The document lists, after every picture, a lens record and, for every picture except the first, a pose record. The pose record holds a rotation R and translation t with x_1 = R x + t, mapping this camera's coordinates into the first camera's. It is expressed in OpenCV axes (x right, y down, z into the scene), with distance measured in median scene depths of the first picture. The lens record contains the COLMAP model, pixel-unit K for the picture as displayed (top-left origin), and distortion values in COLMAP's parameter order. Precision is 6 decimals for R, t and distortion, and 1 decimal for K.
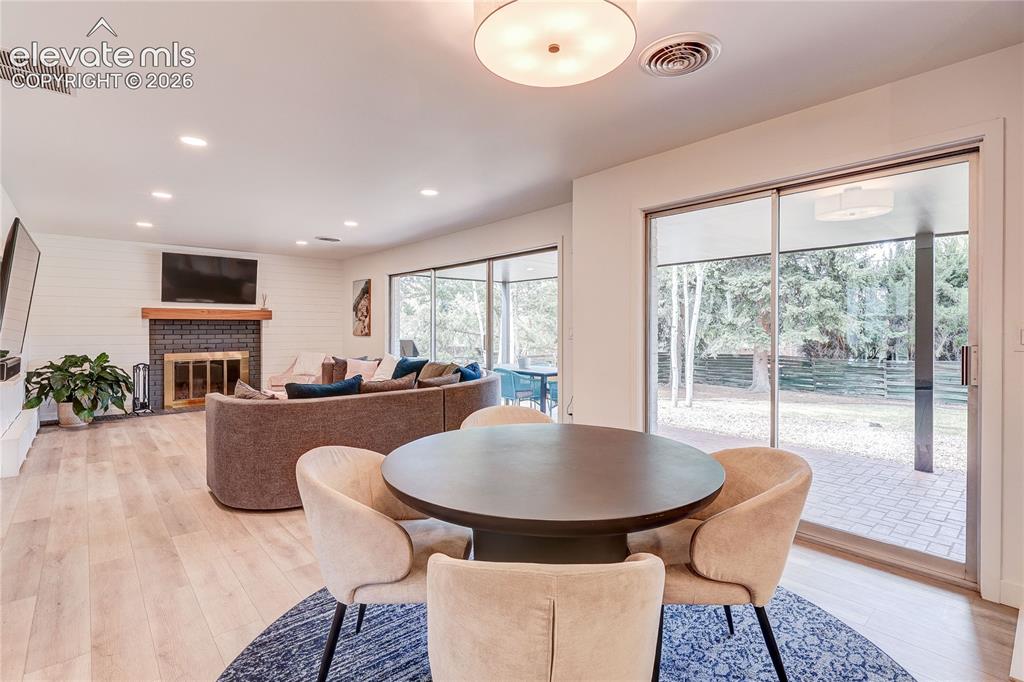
lens RADIAL K [[486.3, 0, 512.1], [0, 486.3, 325.9], [0, 0, 1]] dist [0.000708, 0.000215]
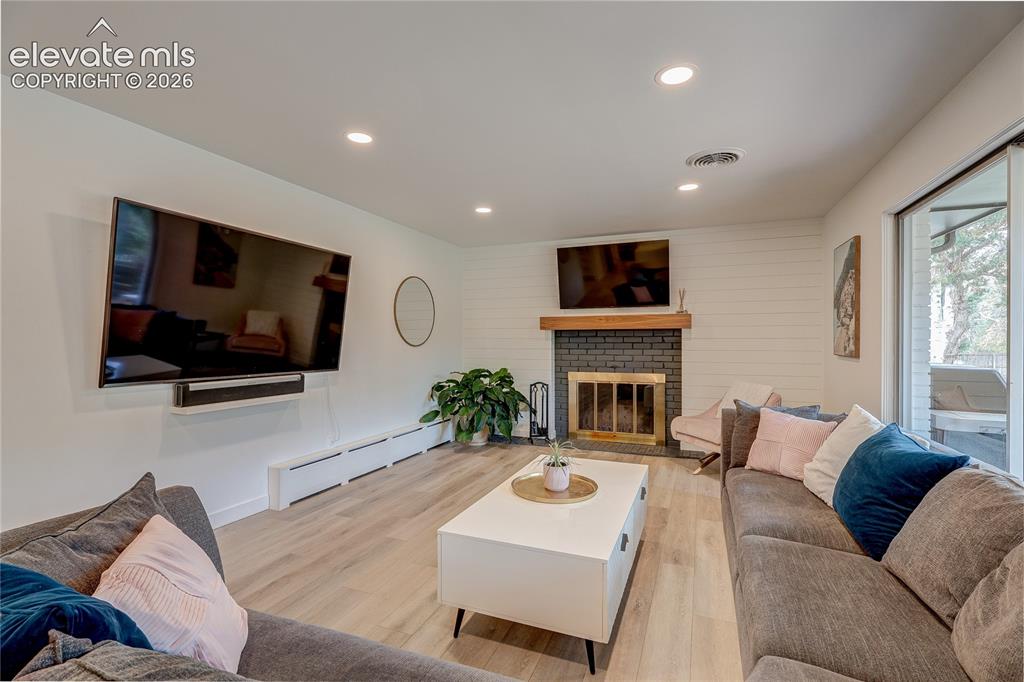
lens RADIAL K [[470.5, 0, 512.0], [0, 470.5, 341.0], [0, 0, 1]] dist [-0.000738, -0.000029]
pose [[0.448436, 0.001269, -0.893814, -0.042721], [0.003543, 0.999989, 0.003197, 0.001944], [0.893808, -0.004601, 0.448427, 0.547912]]
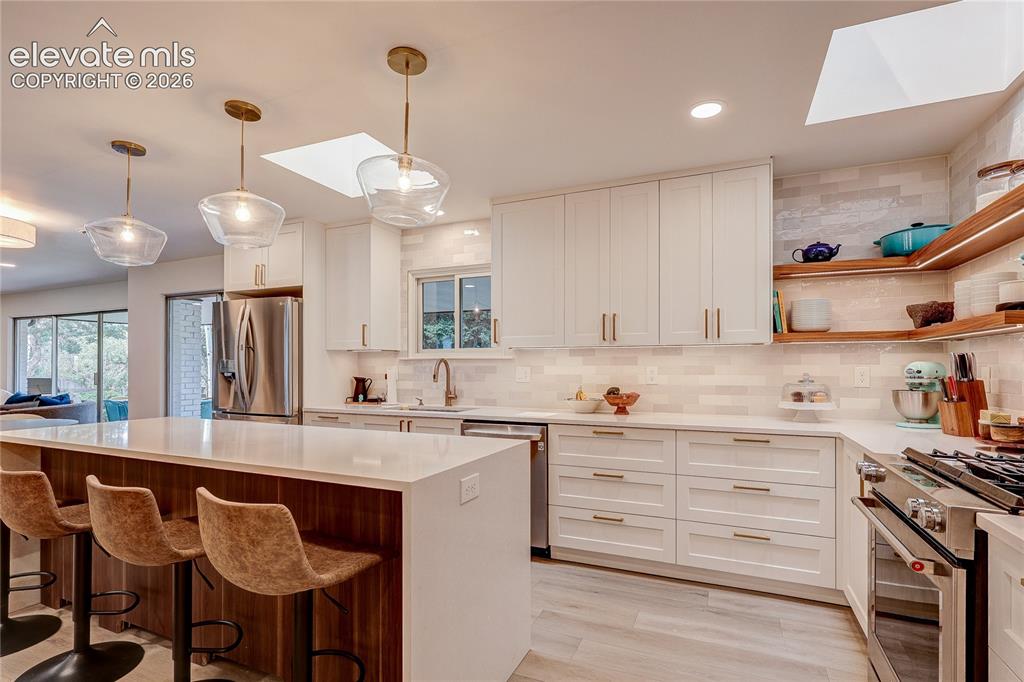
lens RADIAL K [[484.1, 0, 515.4], [0, 484.1, 362.3], [0, 0, 1]] dist [0.000328, 0.000140]
pose [[0.907168, 0.008901, 0.420674, 0.211896], [-0.004658, 0.999927, -0.011112, 0.001266], [-0.420742, 0.008121, 0.907144, -0.314127]]
